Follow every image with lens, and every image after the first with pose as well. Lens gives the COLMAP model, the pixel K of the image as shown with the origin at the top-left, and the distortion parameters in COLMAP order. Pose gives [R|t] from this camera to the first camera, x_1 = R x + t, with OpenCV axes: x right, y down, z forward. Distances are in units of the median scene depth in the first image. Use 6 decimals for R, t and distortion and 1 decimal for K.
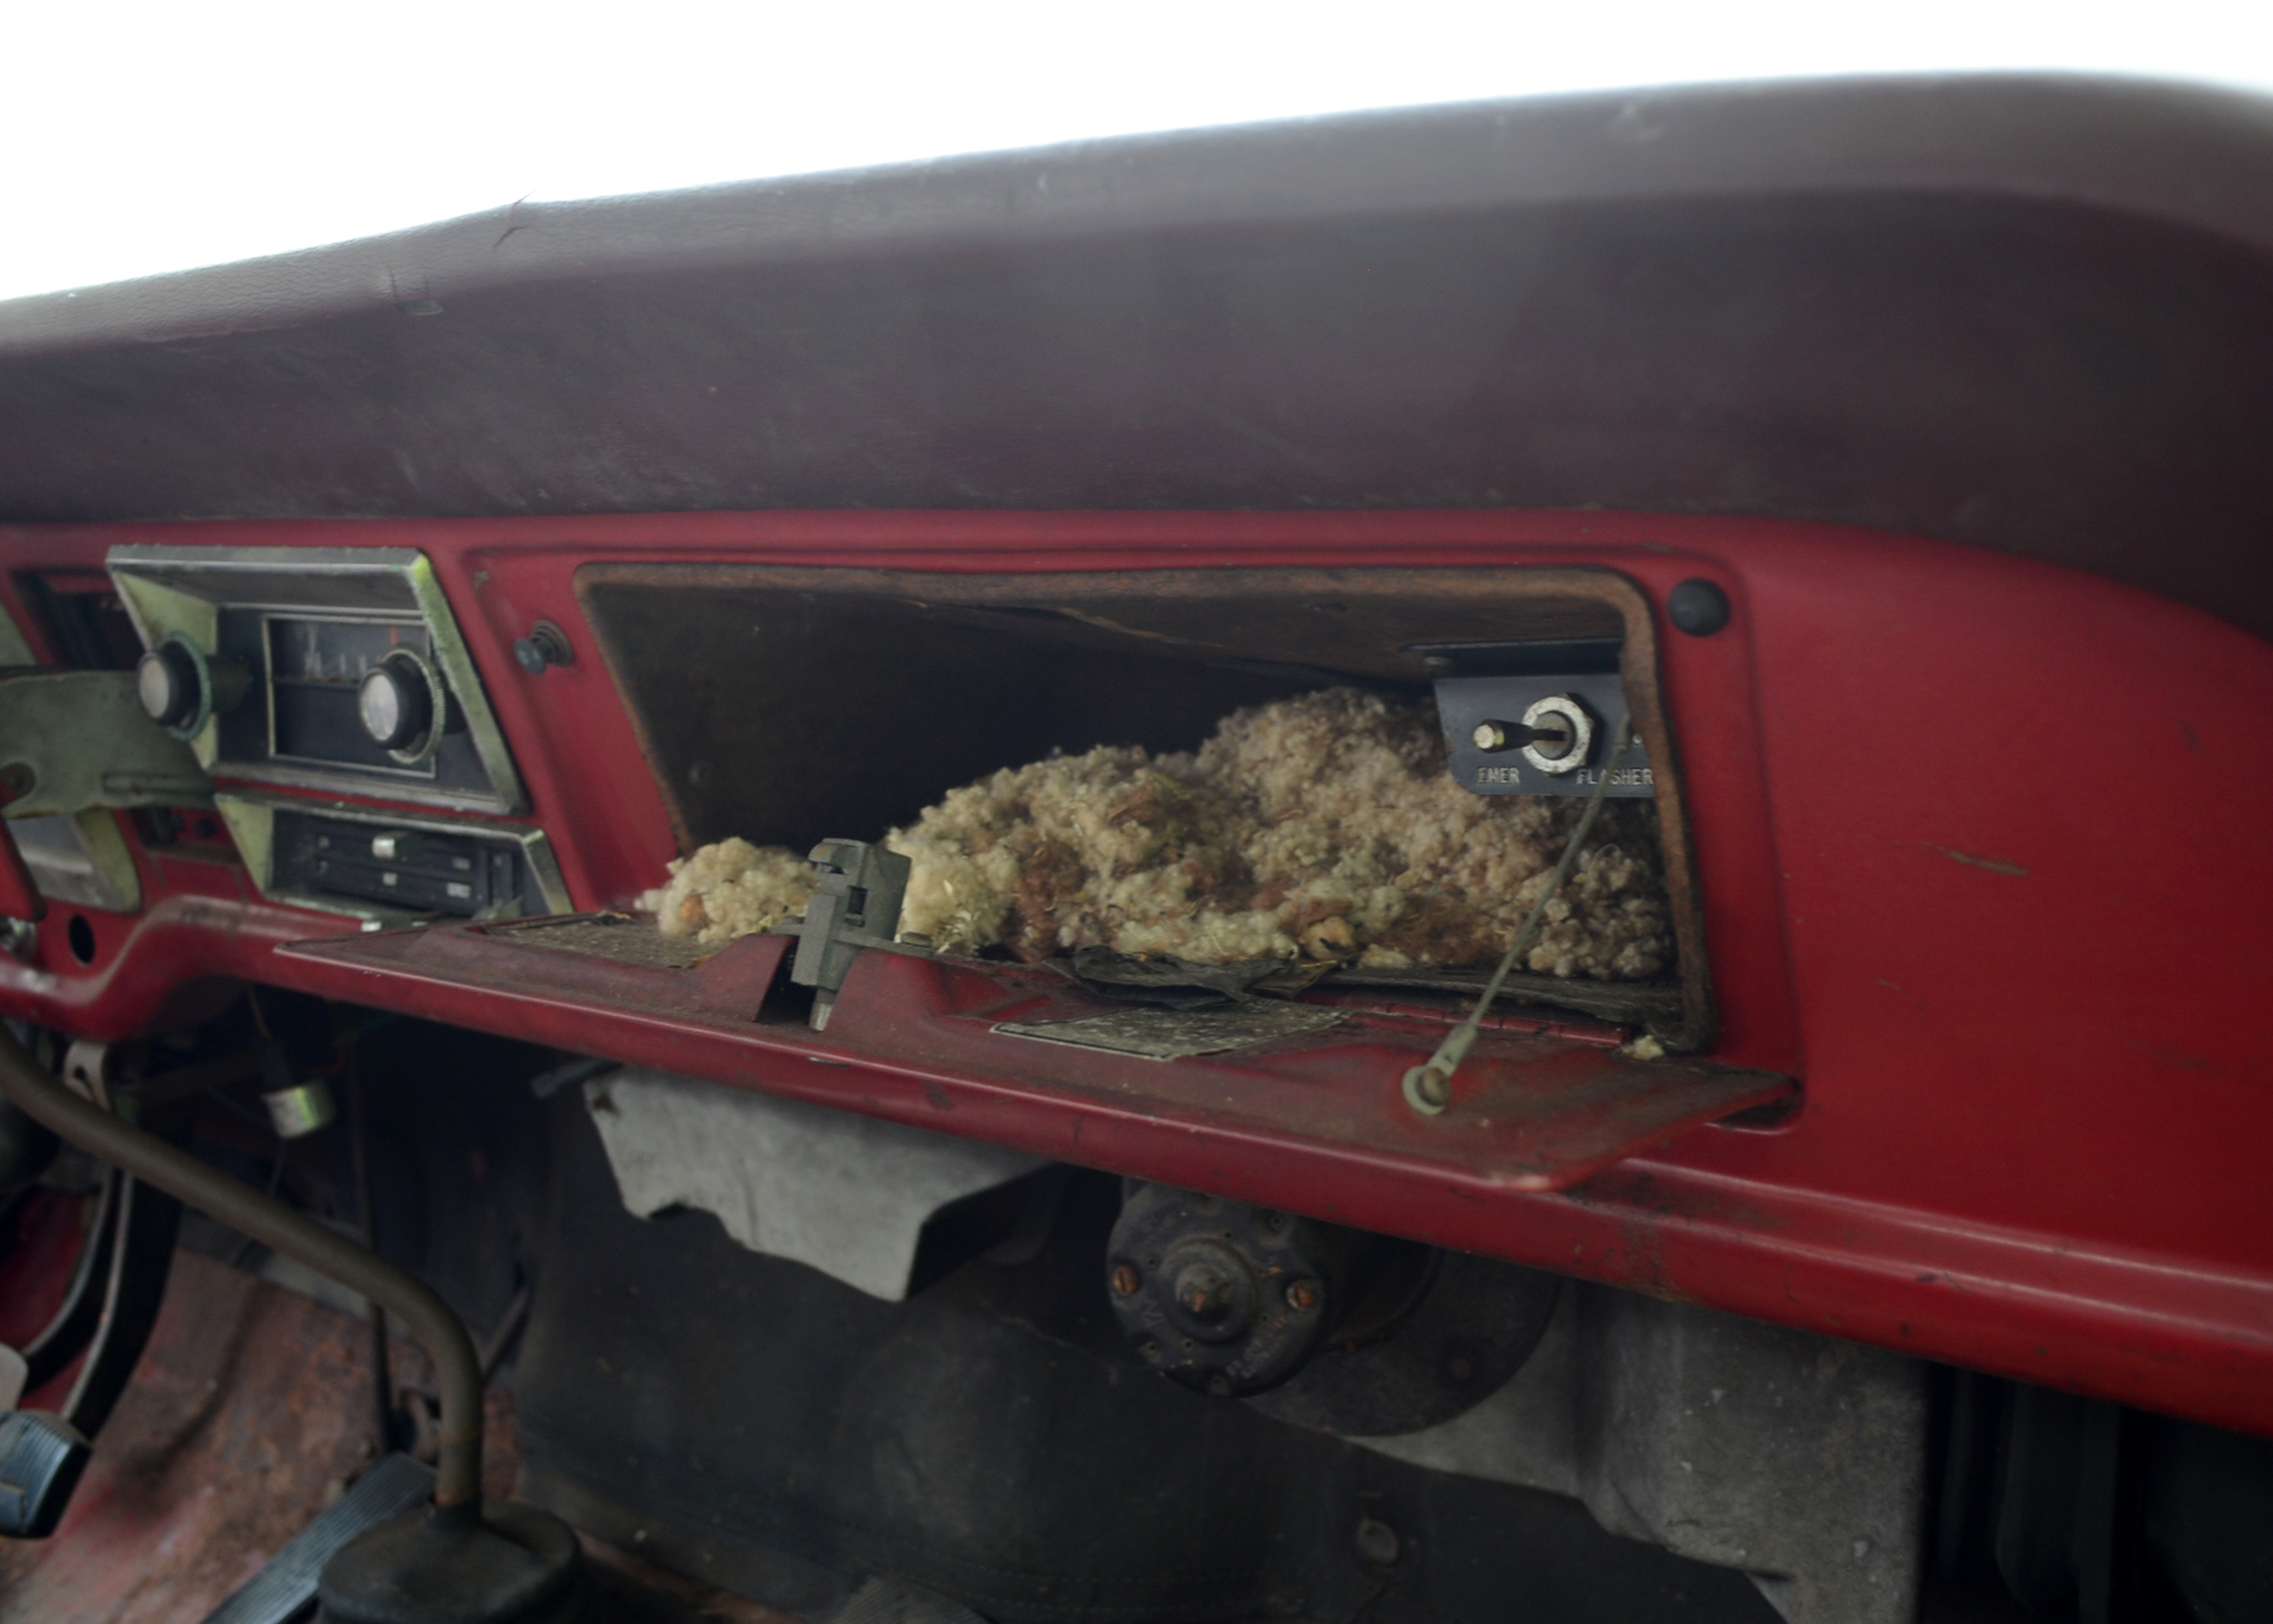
lens RADIAL K [[2197.9, 0, 1160.8], [0, 2197.9, 821.7], [0, 0, 1]] dist [-0.017988, 0.000000]
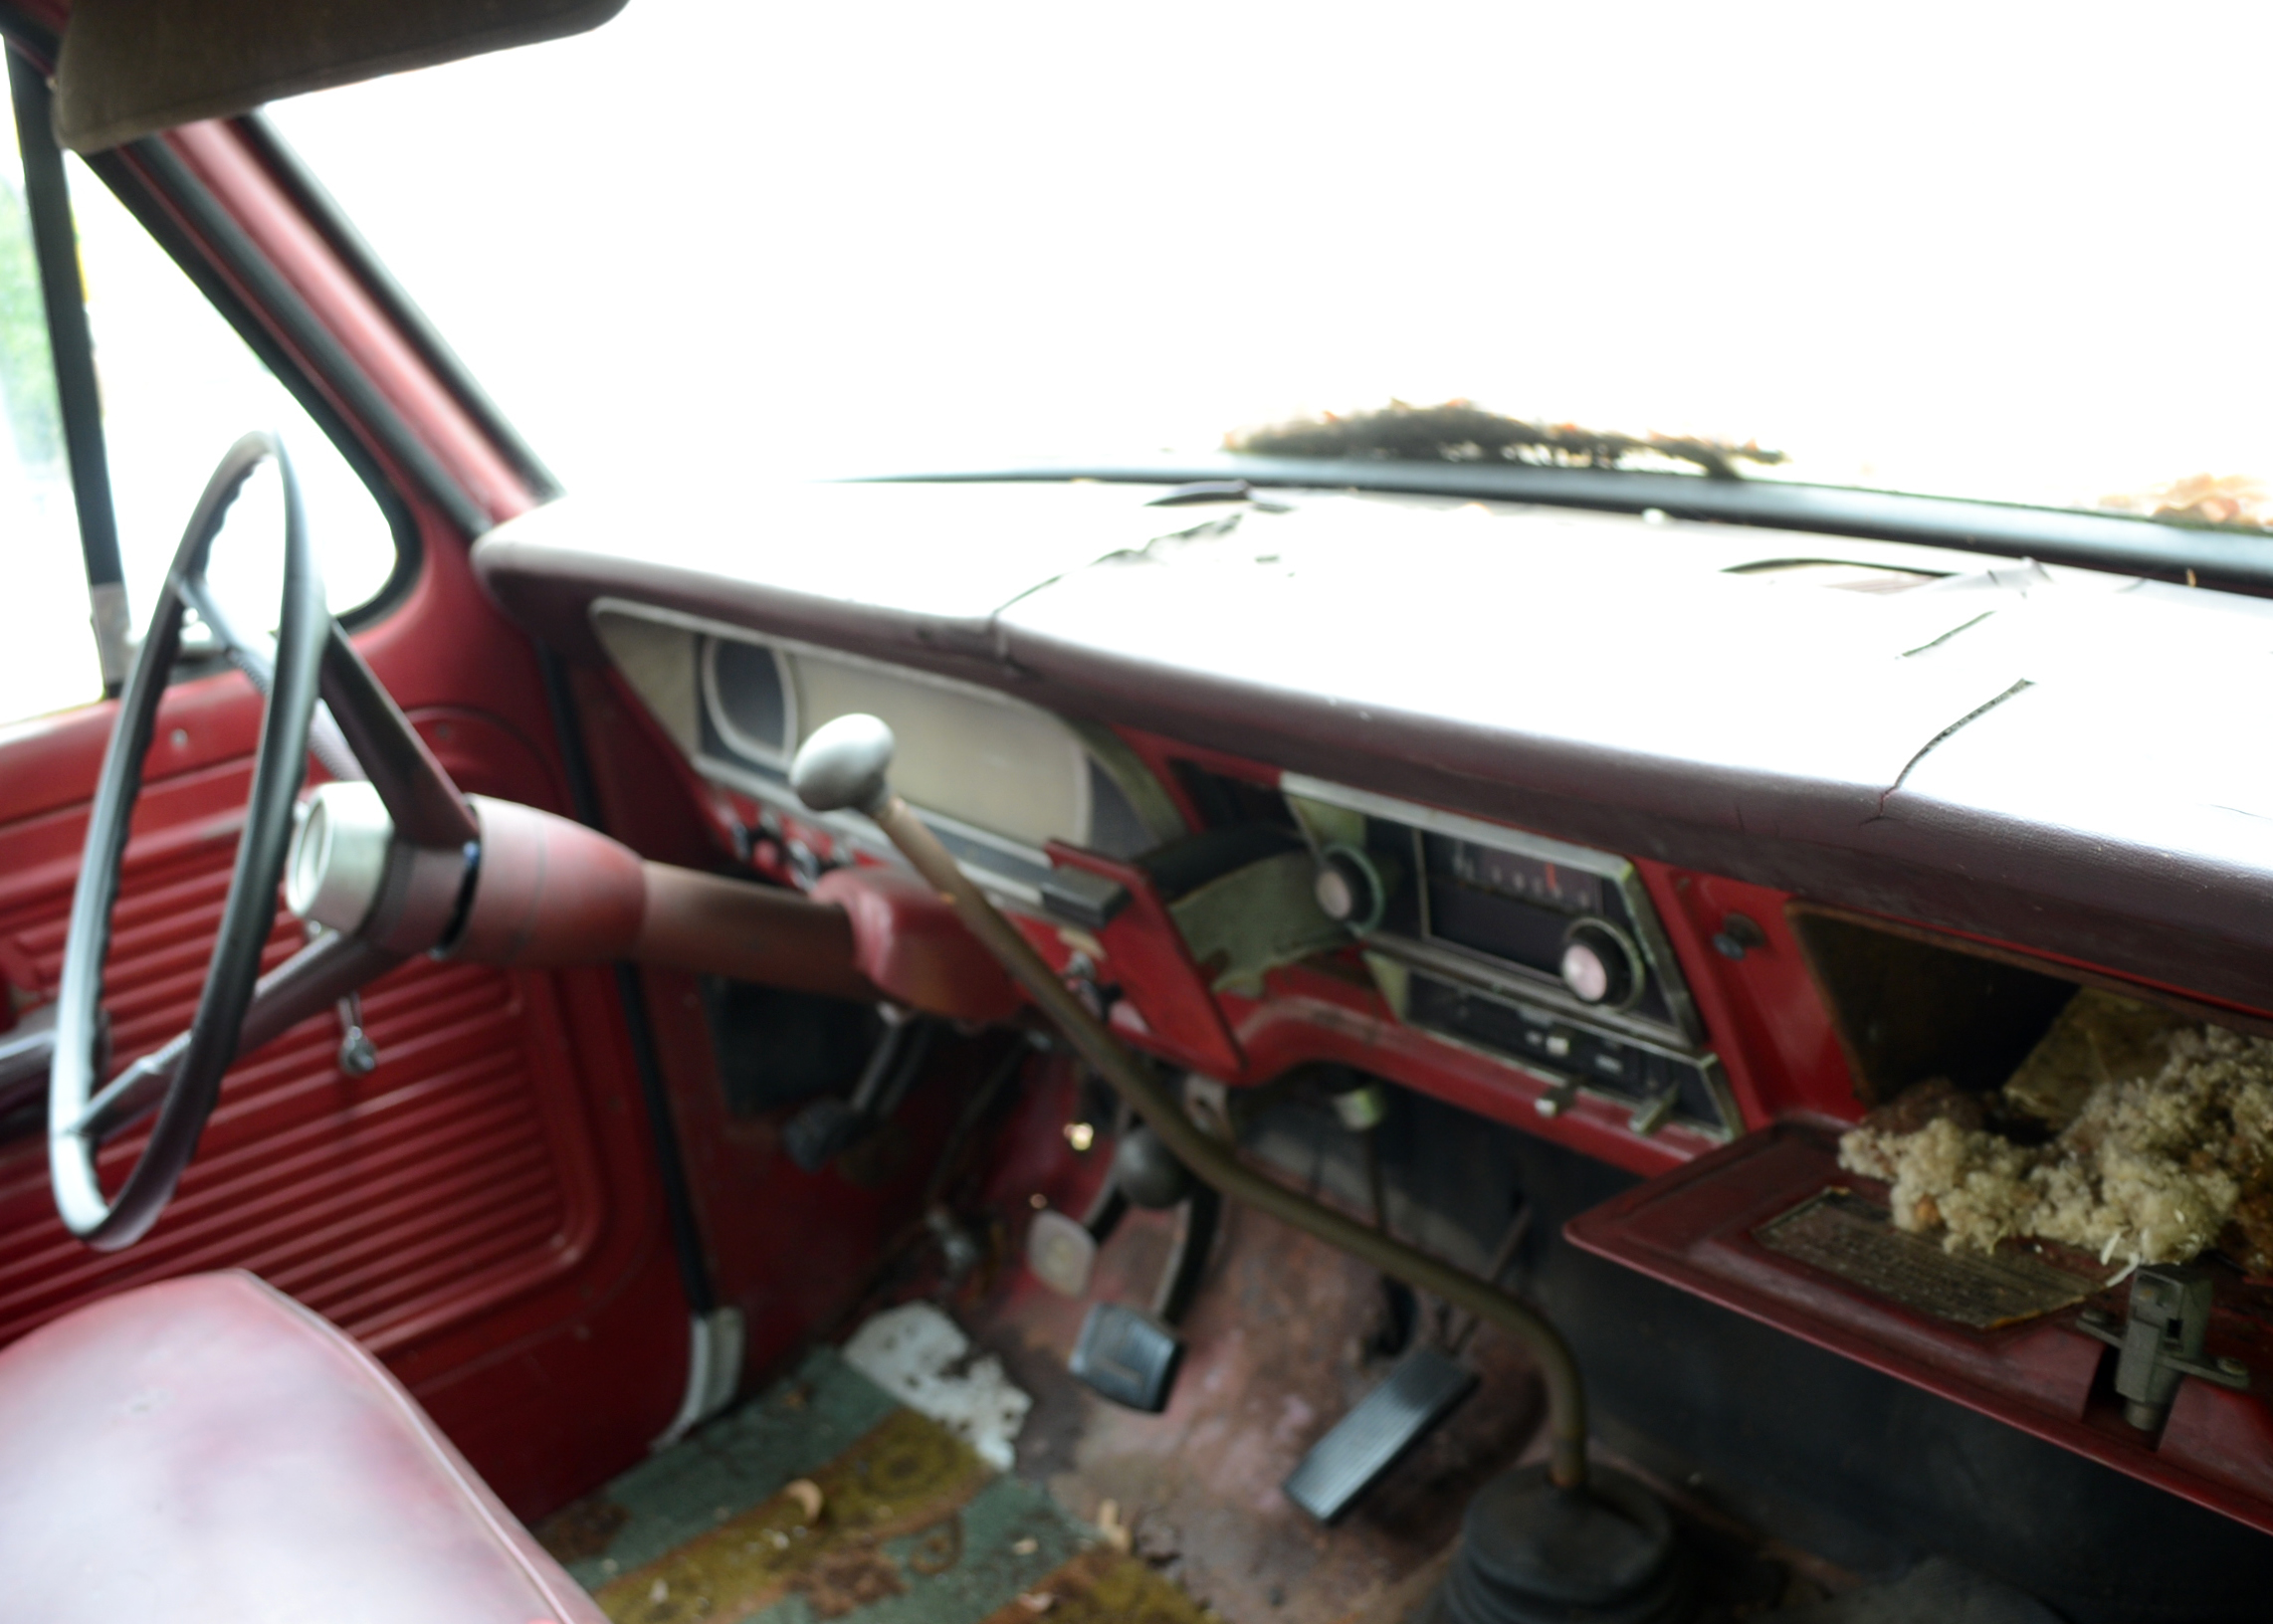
lens RADIAL K [[2197.9, 0, 1133.6], [0, 2197.9, 805.7], [0, 0, 1]] dist [-0.017988, 0.000000]
pose [[0.955987, -0.030253, -0.291844, -0.242508], [0.088296, 0.978226, 0.187825, -0.383320], [0.279807, -0.205327, 0.937843, -0.149604]]
